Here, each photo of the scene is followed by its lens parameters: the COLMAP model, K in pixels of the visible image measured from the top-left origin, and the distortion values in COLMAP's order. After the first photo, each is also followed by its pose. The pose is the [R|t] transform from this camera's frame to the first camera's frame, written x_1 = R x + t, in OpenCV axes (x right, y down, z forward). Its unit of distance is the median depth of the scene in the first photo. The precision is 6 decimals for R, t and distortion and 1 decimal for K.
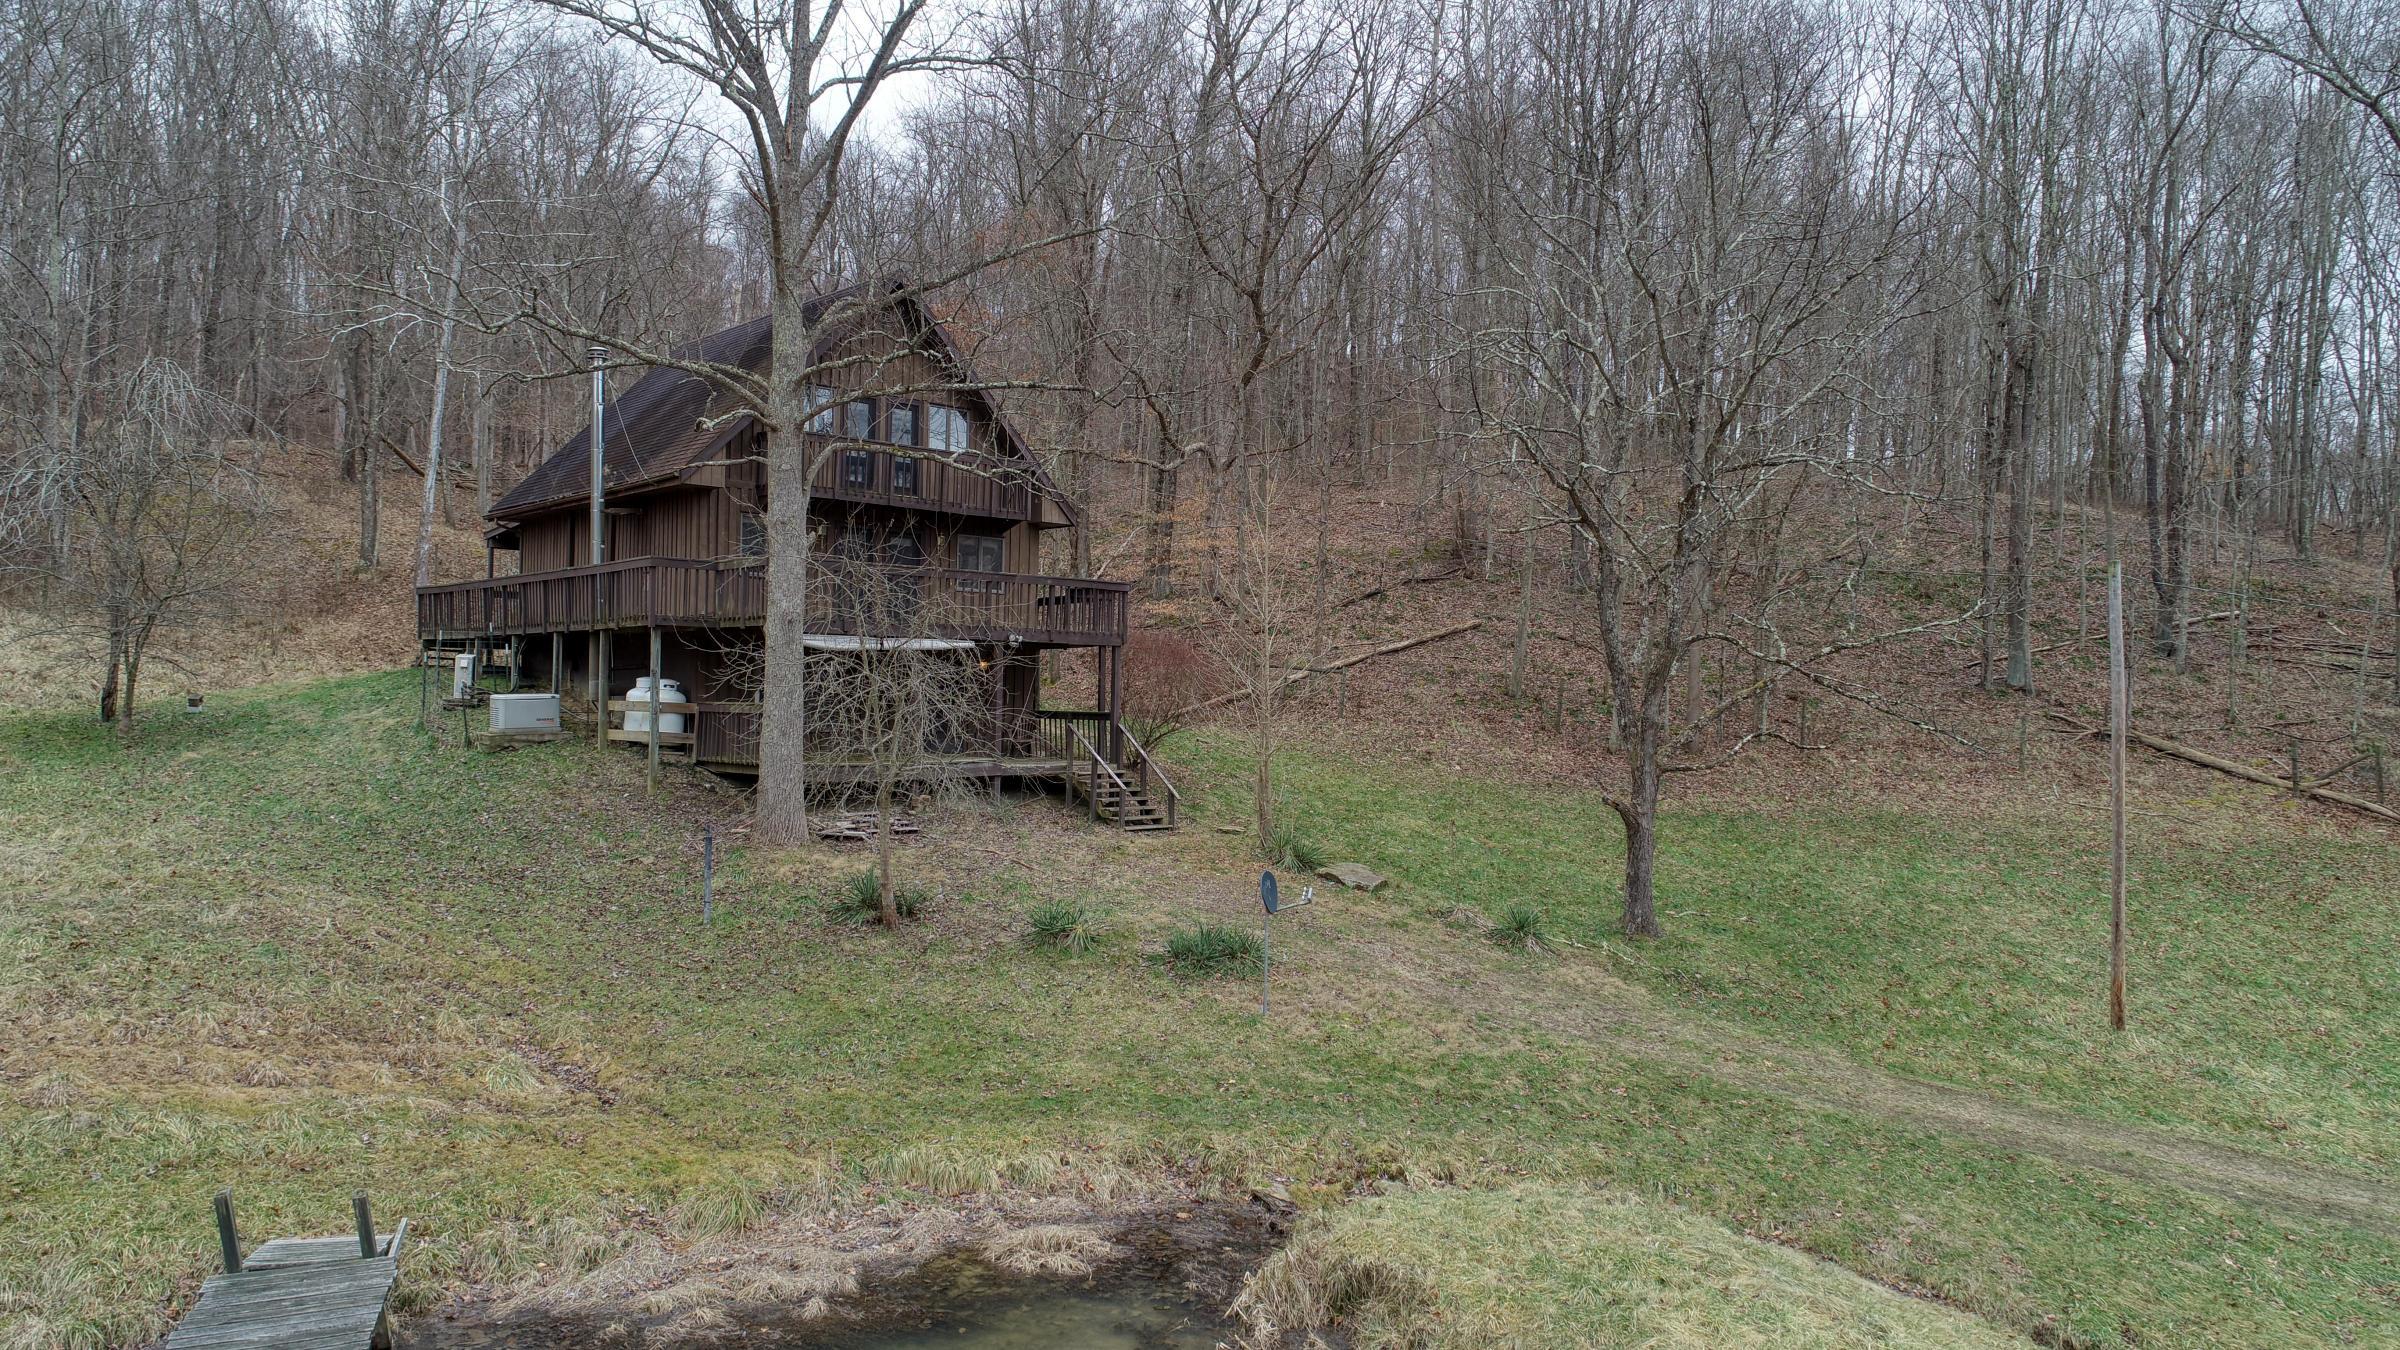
lens RADIAL K [[1602.2, 0, 1200.6], [0, 1602.2, 675.7], [0, 0, 1]] dist [-0.001059, 0.000576]
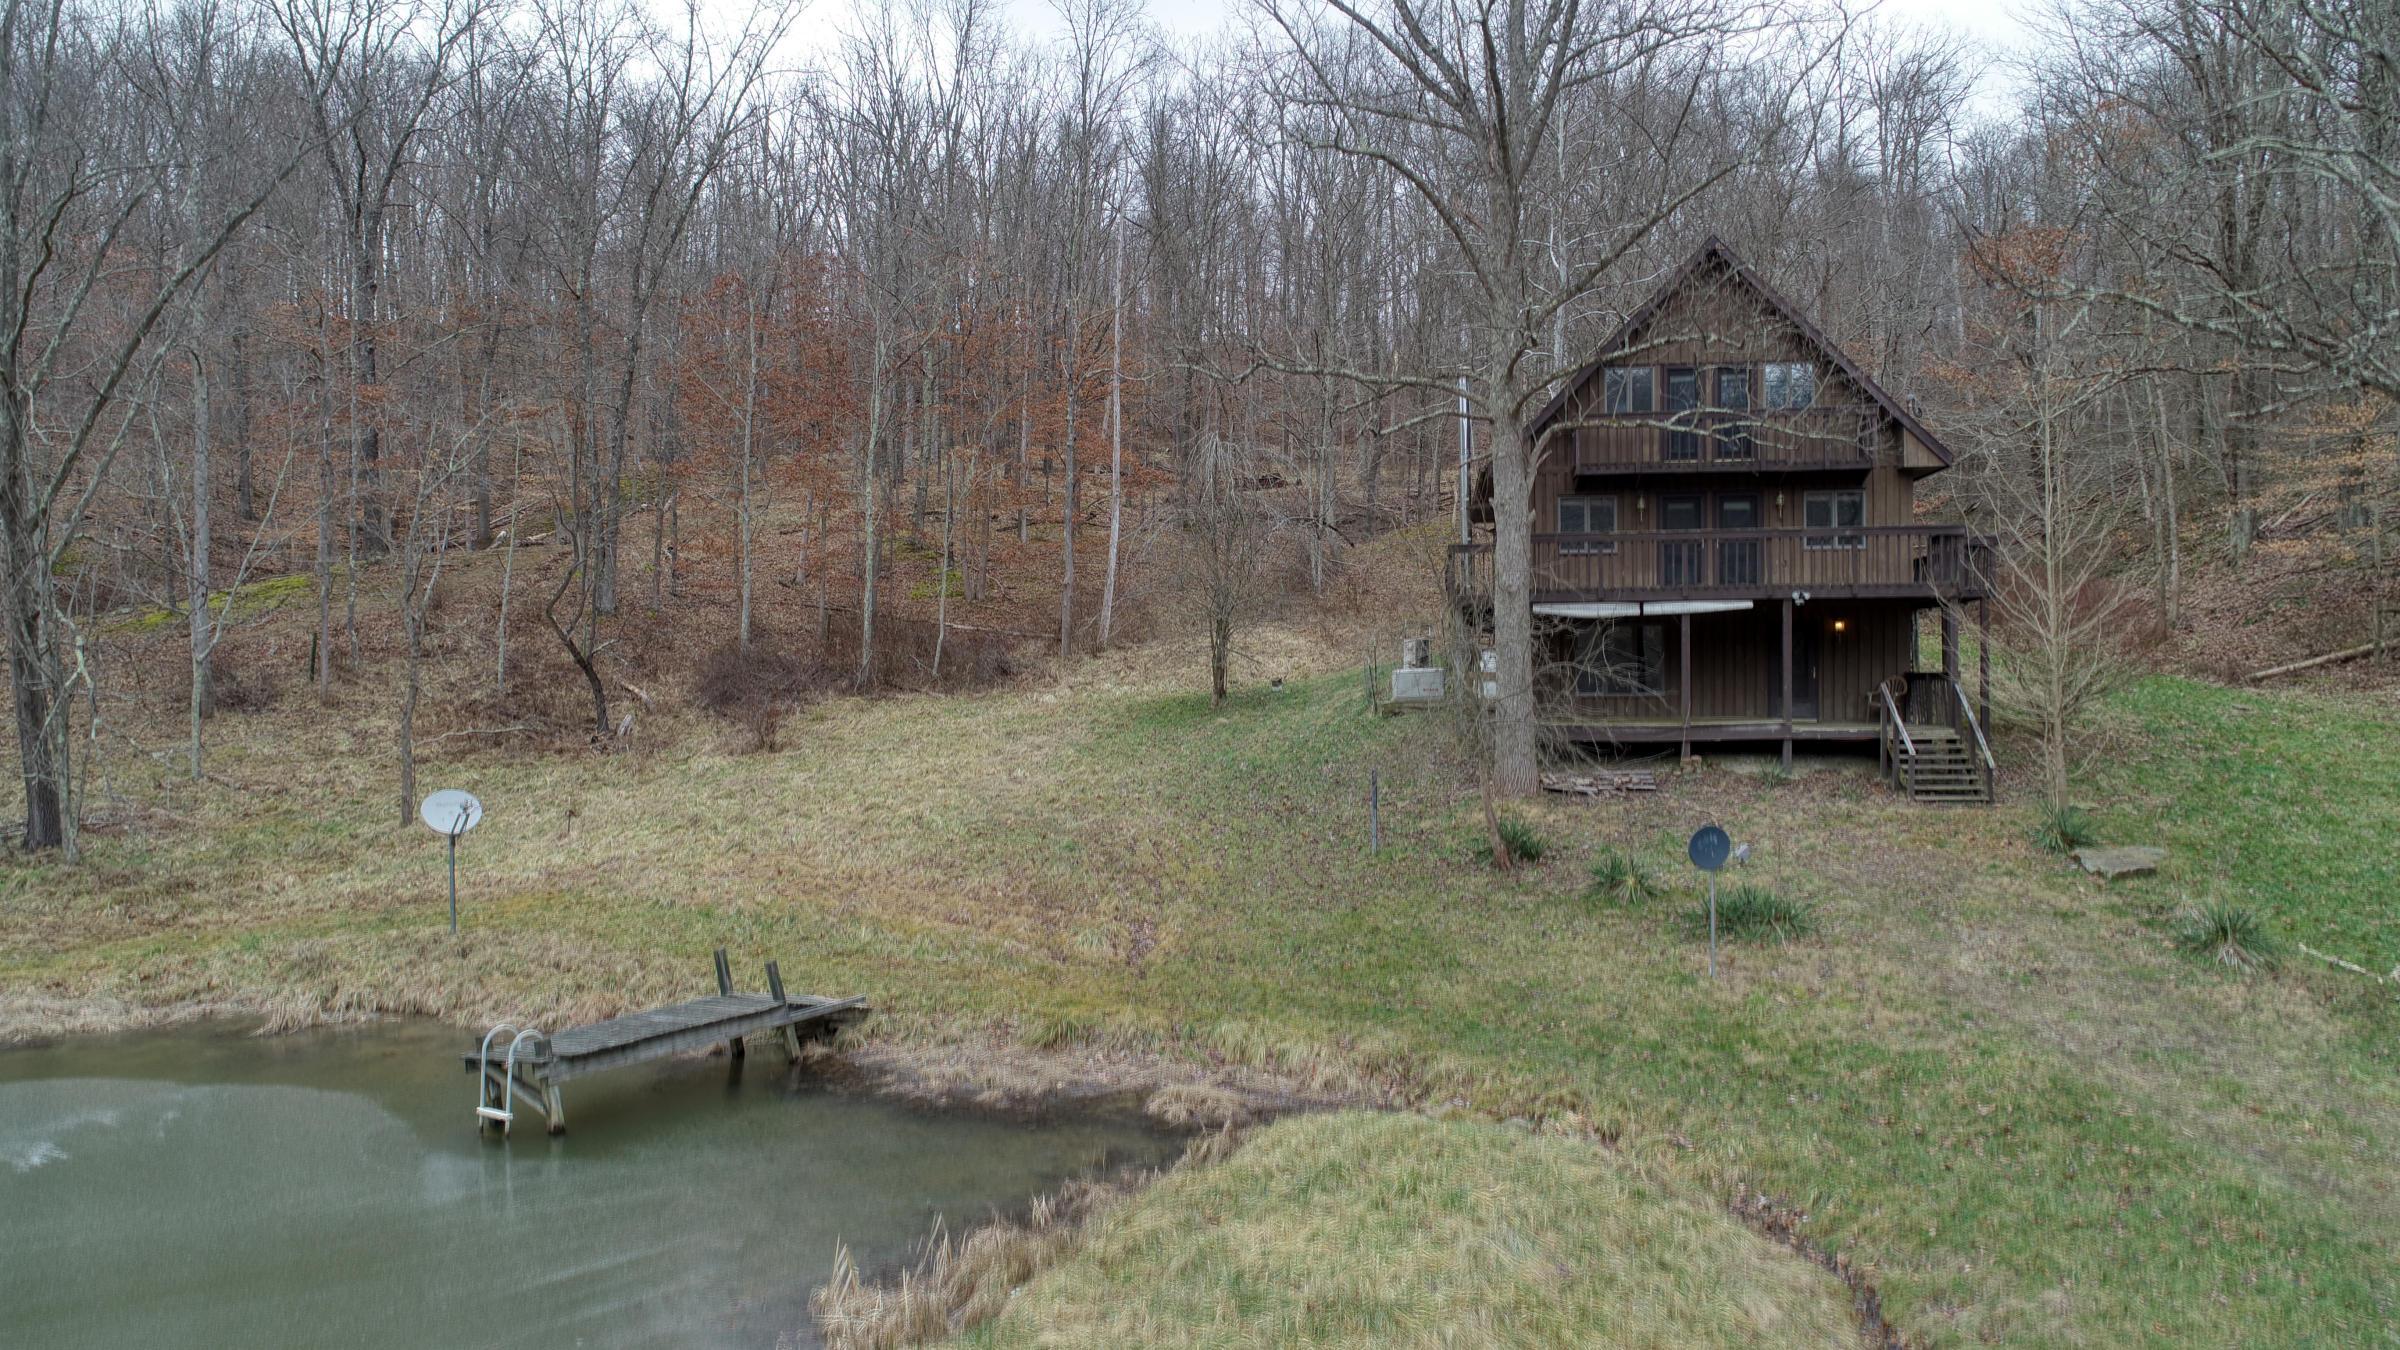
lens RADIAL K [[1602.2, 0, 1204.0], [0, 1602.2, 677.9], [0, 0, 1]] dist [-0.001059, 0.000576]
pose [[0.638486, -0.024361, -0.769248, 0.387596], [0.027708, 0.999579, -0.008657, 0.024107], [0.769135, -0.015786, 0.638892, 0.116340]]
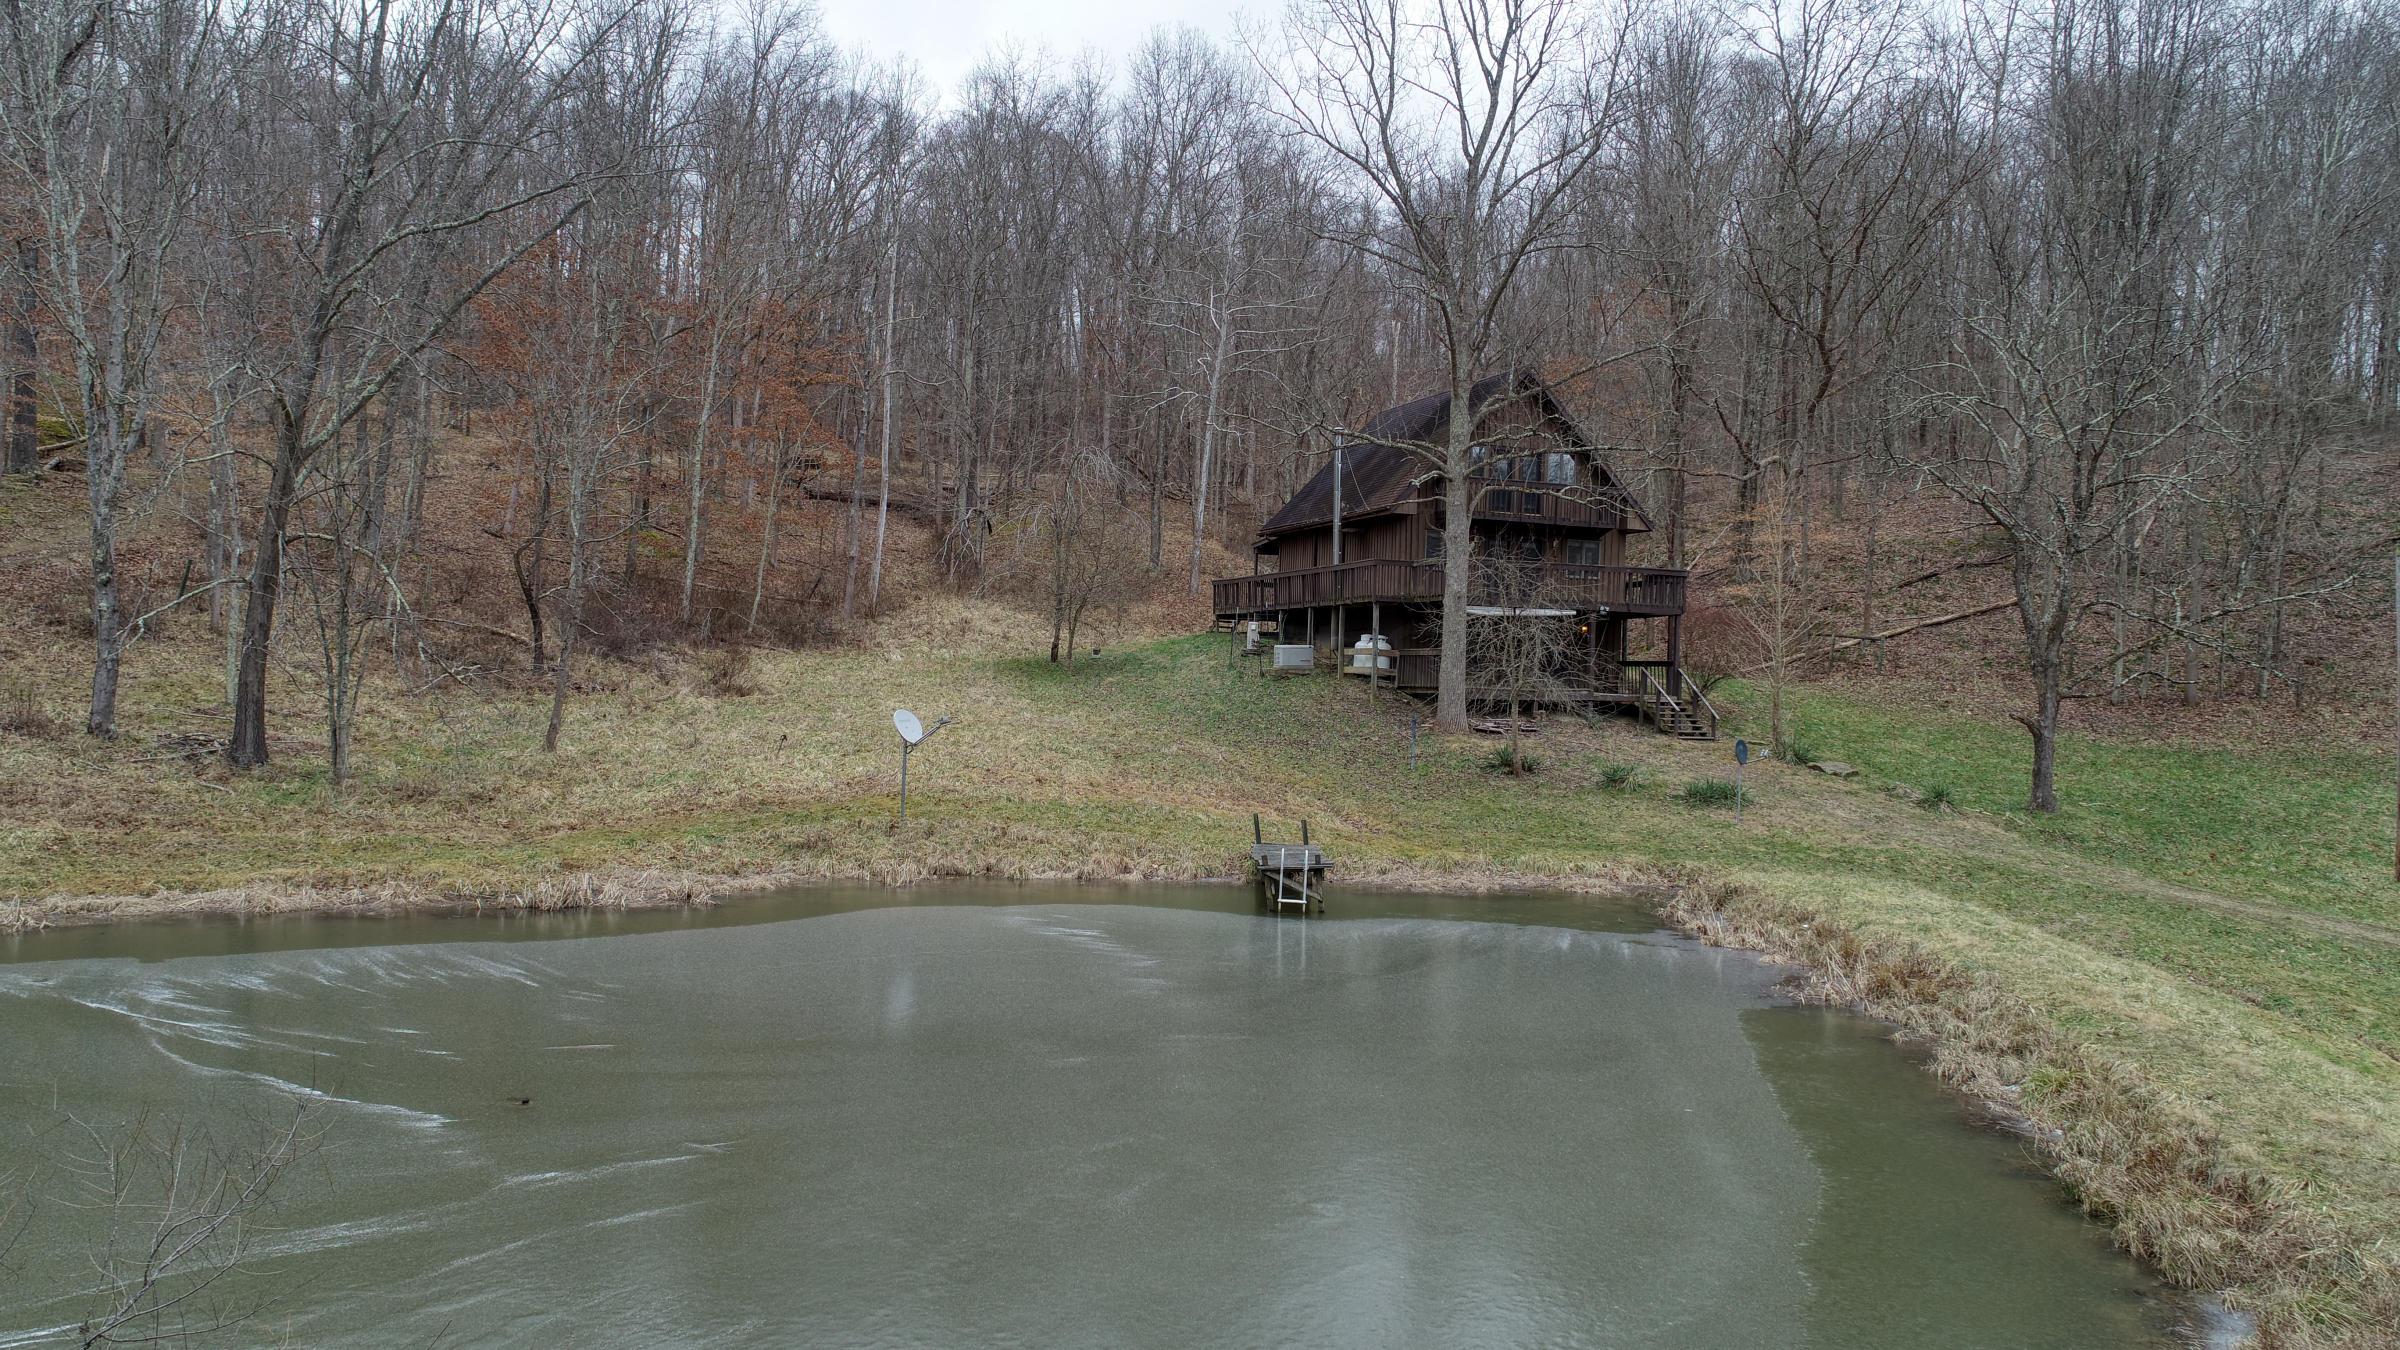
lens RADIAL K [[1602.2, 0, 1201.4], [0, 1602.2, 684.4], [0, 0, 1]] dist [-0.001059, 0.000576]
pose [[0.924790, 0.012164, -0.380283, 0.105946], [-0.008263, 0.999895, 0.011888, 0.032413], [0.380388, -0.007851, 0.924794, -0.524819]]
